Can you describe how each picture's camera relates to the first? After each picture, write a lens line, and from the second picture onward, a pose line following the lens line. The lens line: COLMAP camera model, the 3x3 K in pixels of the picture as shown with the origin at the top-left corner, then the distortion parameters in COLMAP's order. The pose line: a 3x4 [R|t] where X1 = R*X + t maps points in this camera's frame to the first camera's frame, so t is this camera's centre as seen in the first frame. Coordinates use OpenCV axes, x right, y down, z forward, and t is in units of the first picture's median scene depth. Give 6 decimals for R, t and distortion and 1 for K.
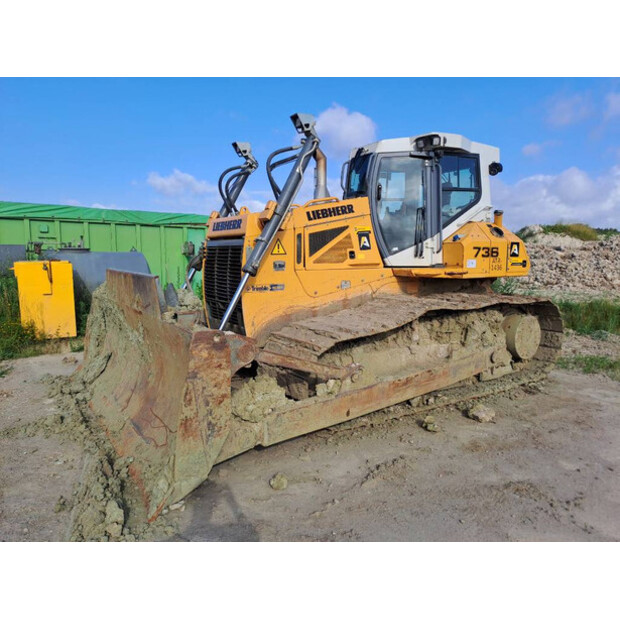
lens RADIAL K [[482.9, 0, 310.0], [0, 482.9, 310.0], [0, 0, 1]] dist [0.084591, -0.004520]
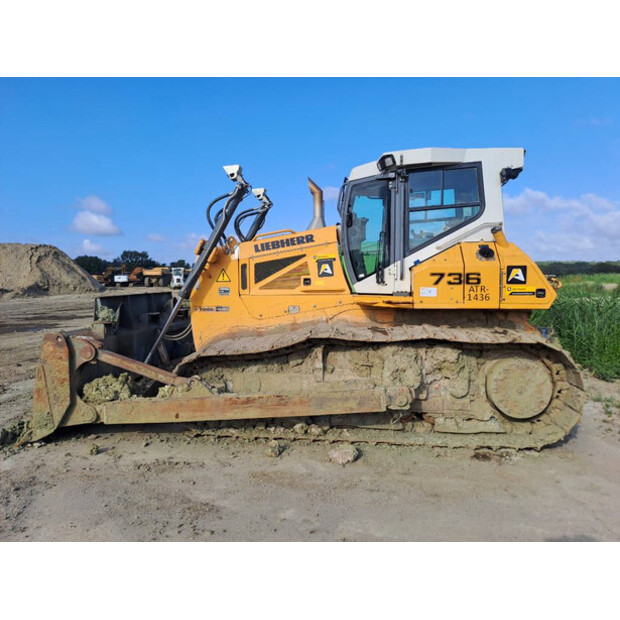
lens RADIAL K [[464.4, 0, 295.4], [0, 464.4, 310.0], [0, 0, 1]] dist [0.085073, -0.096302]
pose [[0.731619, 0.043077, -0.680351, 0.734347], [-0.070620, 0.997421, -0.012789, -0.036251], [0.678046, 0.057403, 0.732775, 0.233190]]
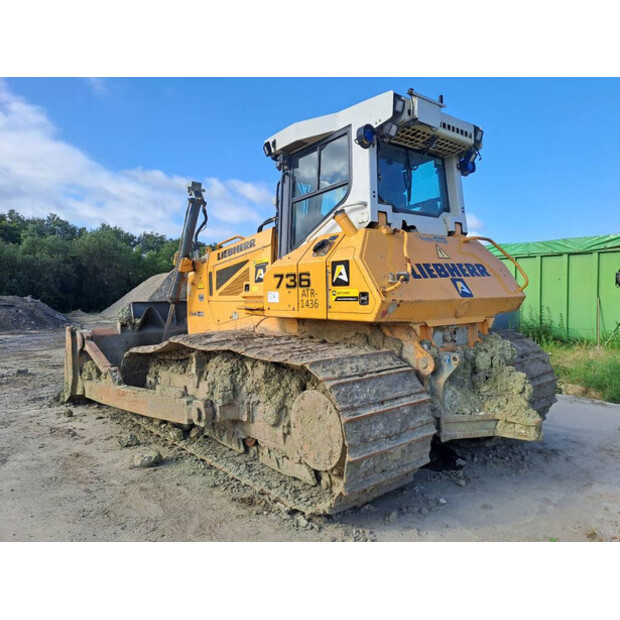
lens RADIAL K [[464.4, 0, 295.4], [0, 464.4, 310.0], [0, 0, 1]] dist [0.085073, -0.096302]
pose [[0.073691, 0.031339, -0.996789, 1.044147], [-0.099286, 0.994771, 0.023935, -0.096997], [0.992327, 0.097204, 0.076417, 0.993598]]
